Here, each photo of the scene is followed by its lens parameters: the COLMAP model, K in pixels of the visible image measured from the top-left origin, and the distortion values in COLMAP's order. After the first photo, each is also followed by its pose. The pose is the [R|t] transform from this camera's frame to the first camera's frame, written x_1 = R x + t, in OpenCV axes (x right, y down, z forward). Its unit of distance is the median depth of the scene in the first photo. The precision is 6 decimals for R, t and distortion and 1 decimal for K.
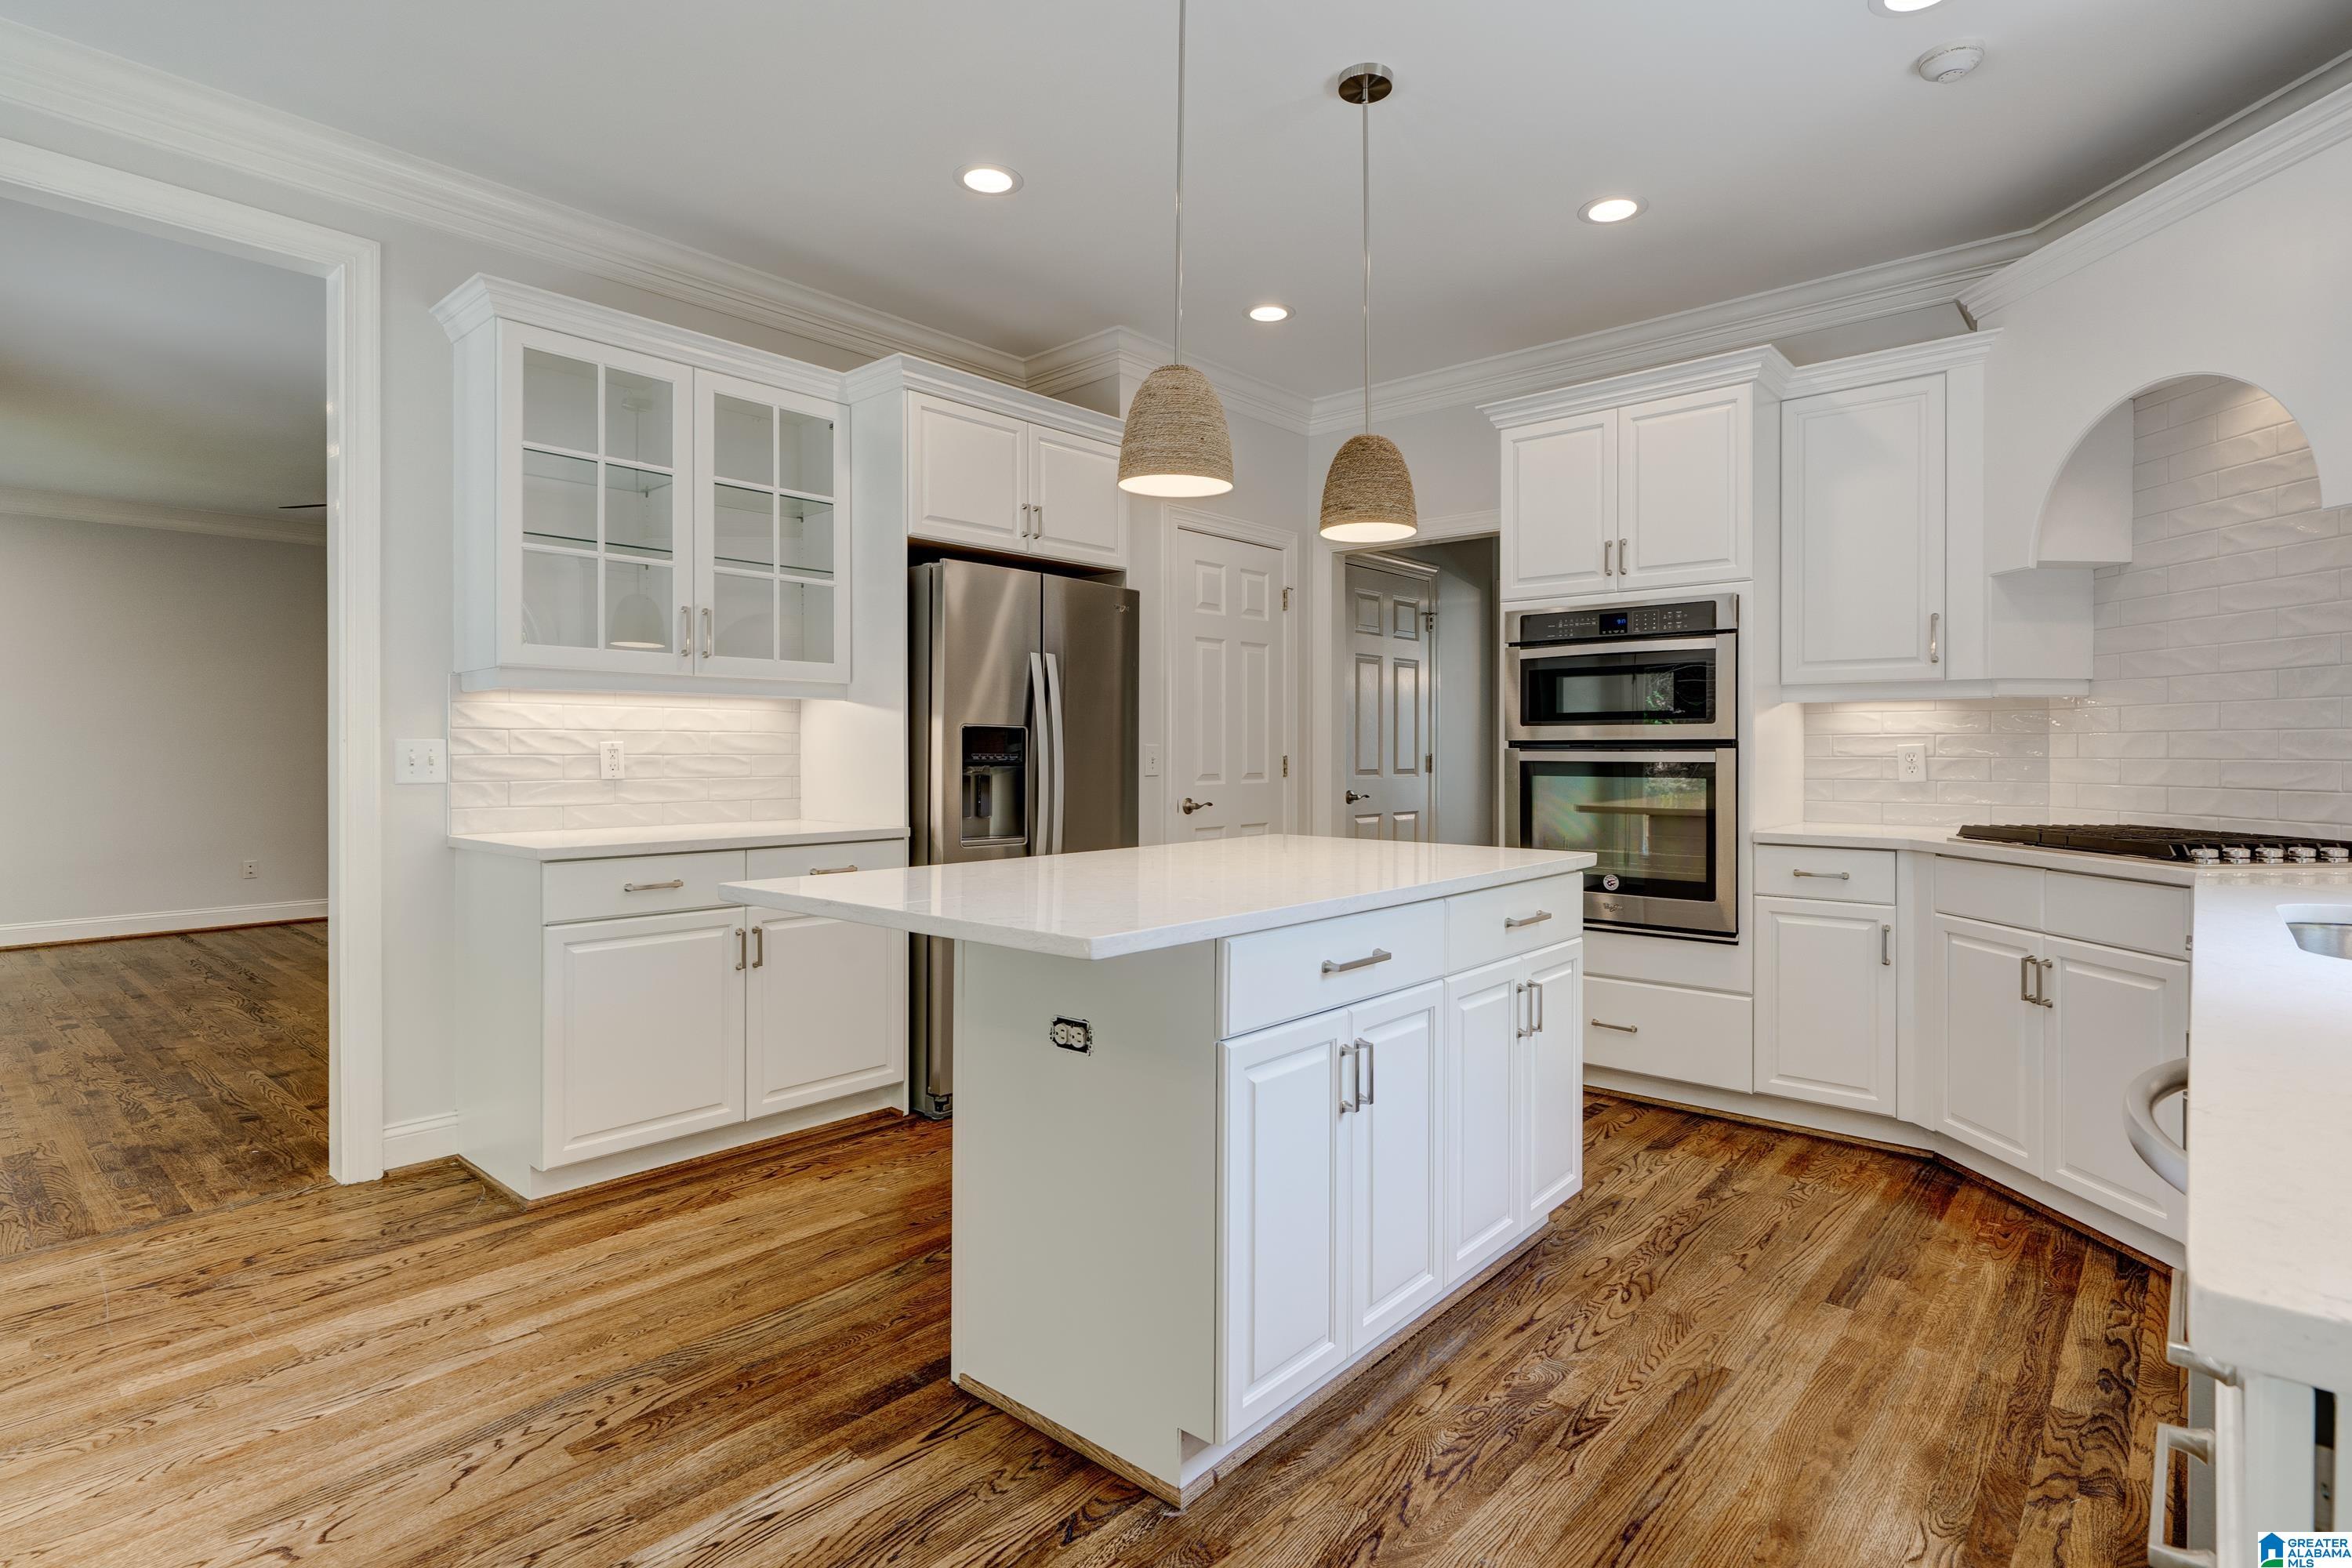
lens RADIAL K [[1169.5, 0, 1180.6], [0, 1169.5, 771.7], [0, 0, 1]] dist [0.000055, 0.000026]
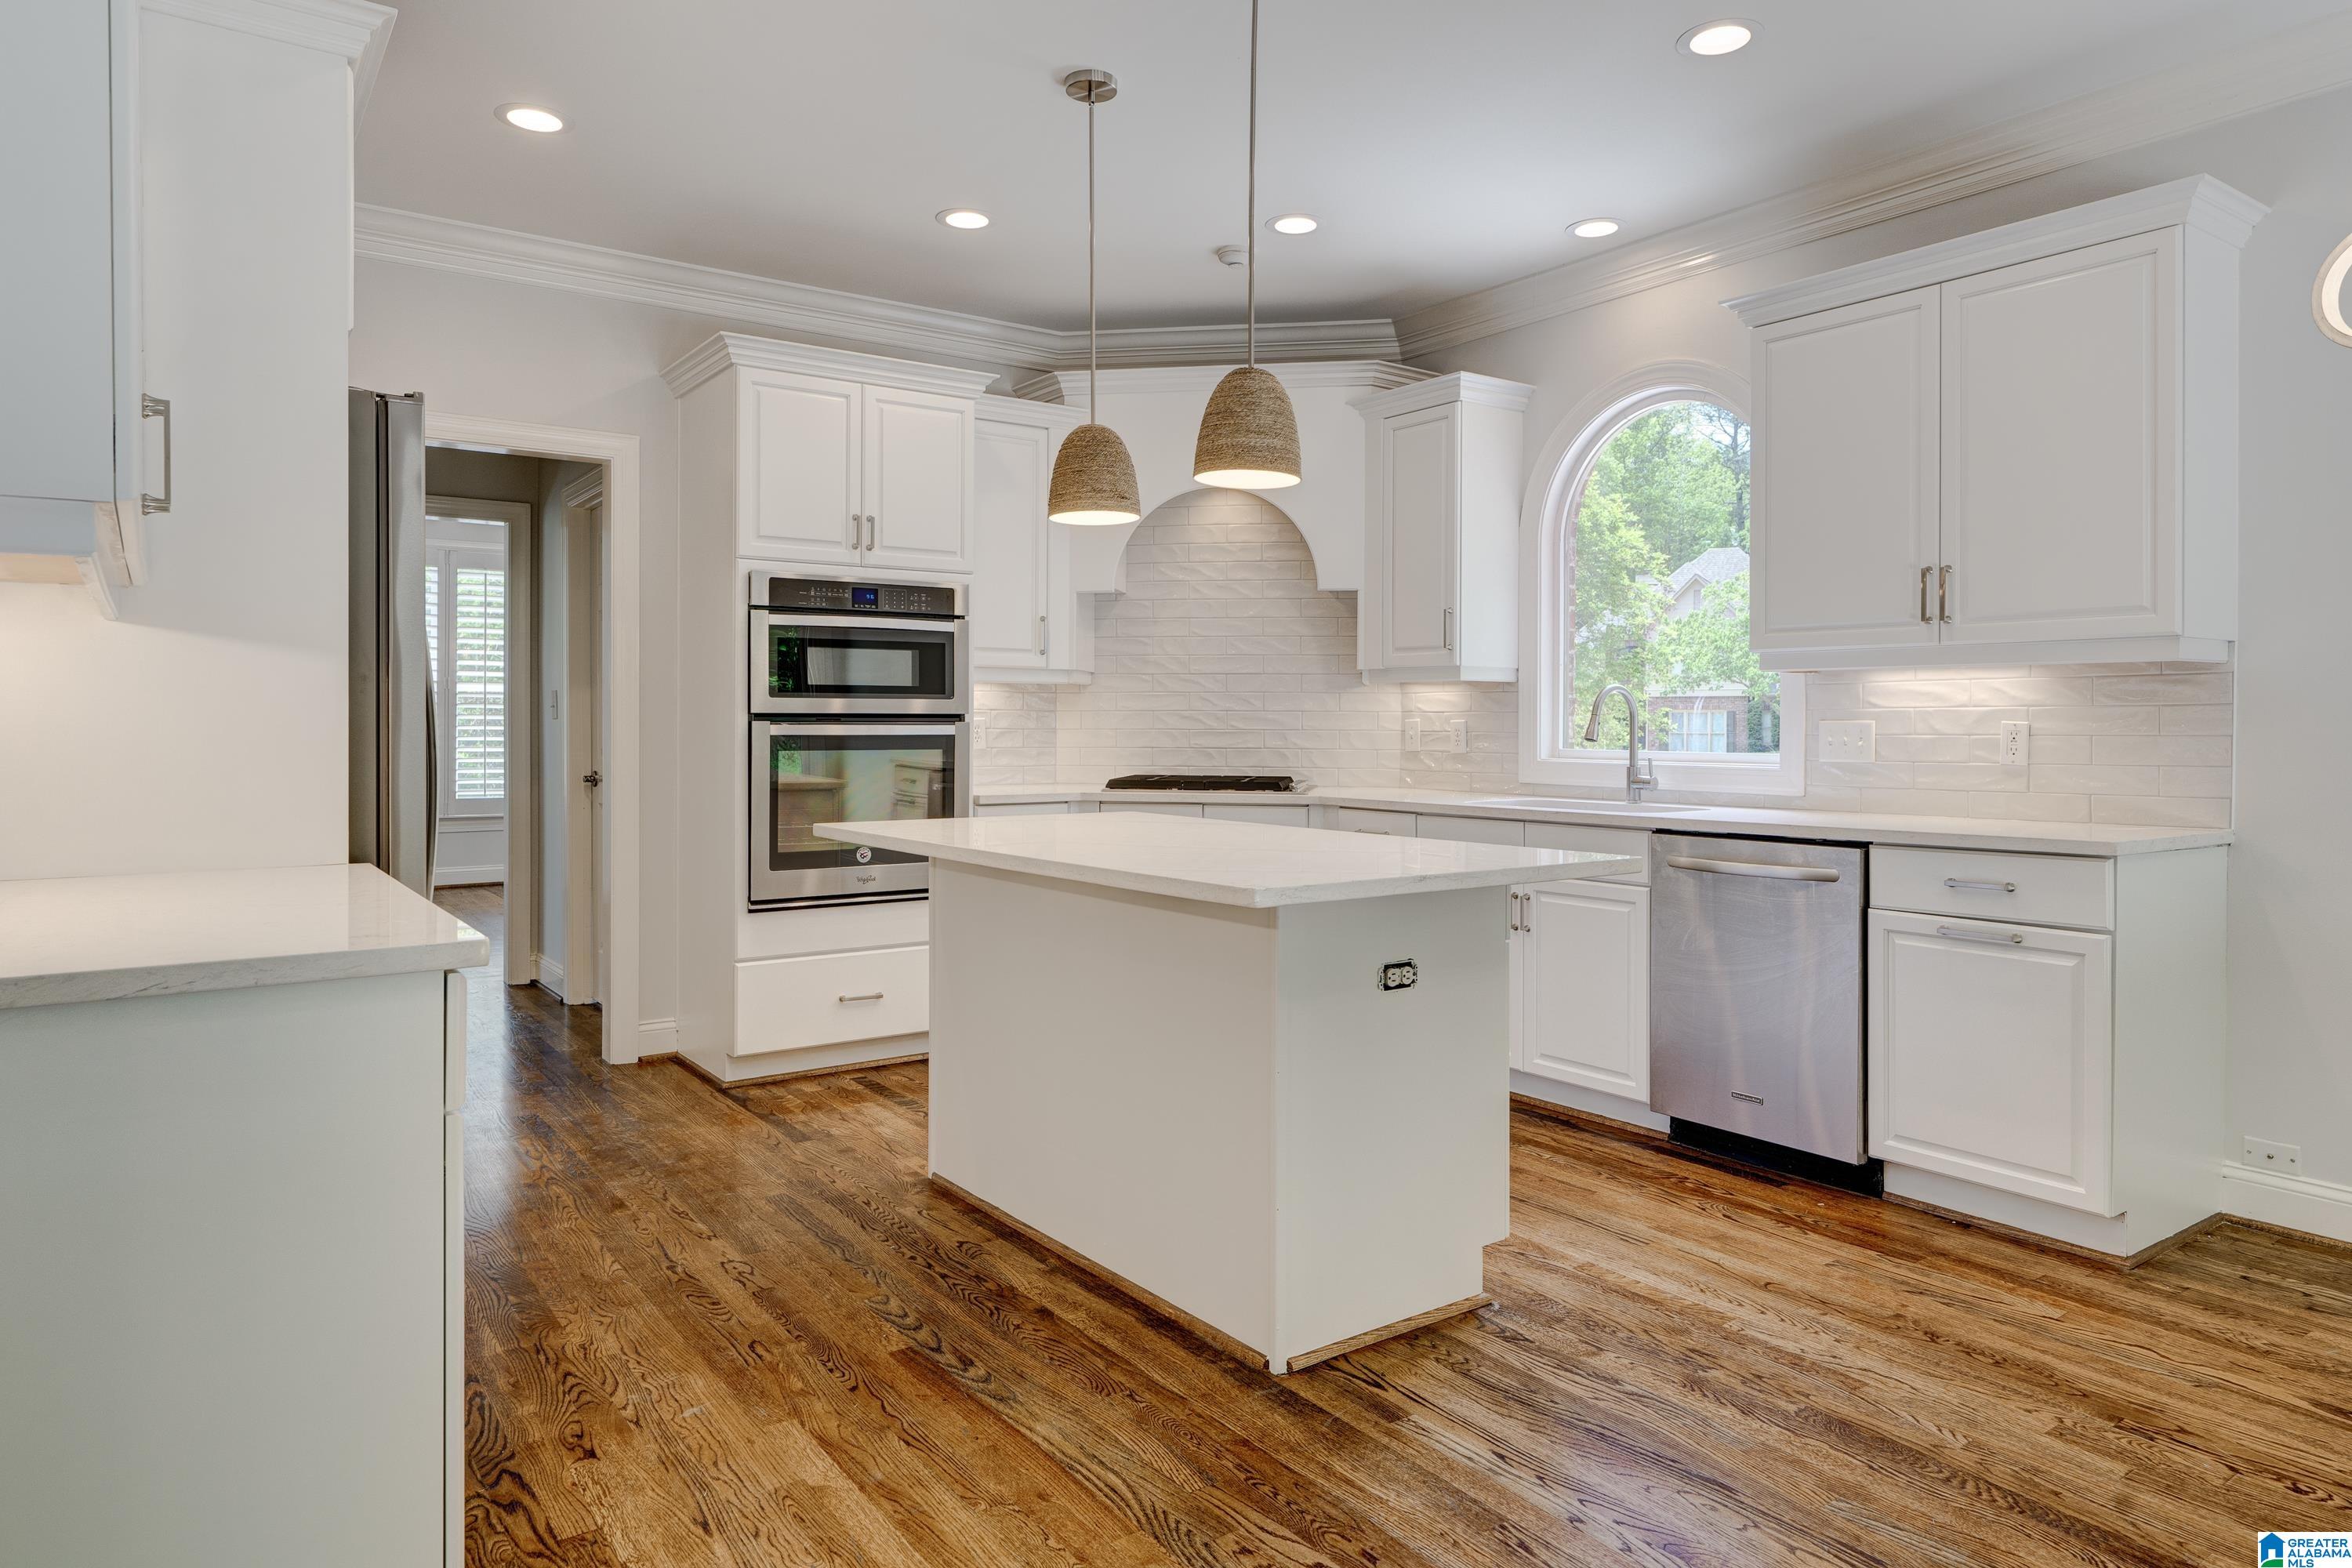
lens RADIAL K [[1421.5, 0, 1170.2], [0, 1421.5, 761.9], [0, 0, 1]] dist [0.001347, 0.000941]
pose [[0.241312, -0.028161, 0.970039, -0.812940], [0.016482, 0.999554, 0.024918, -0.012260], [-0.970308, 0.009976, 0.241669, 0.479332]]
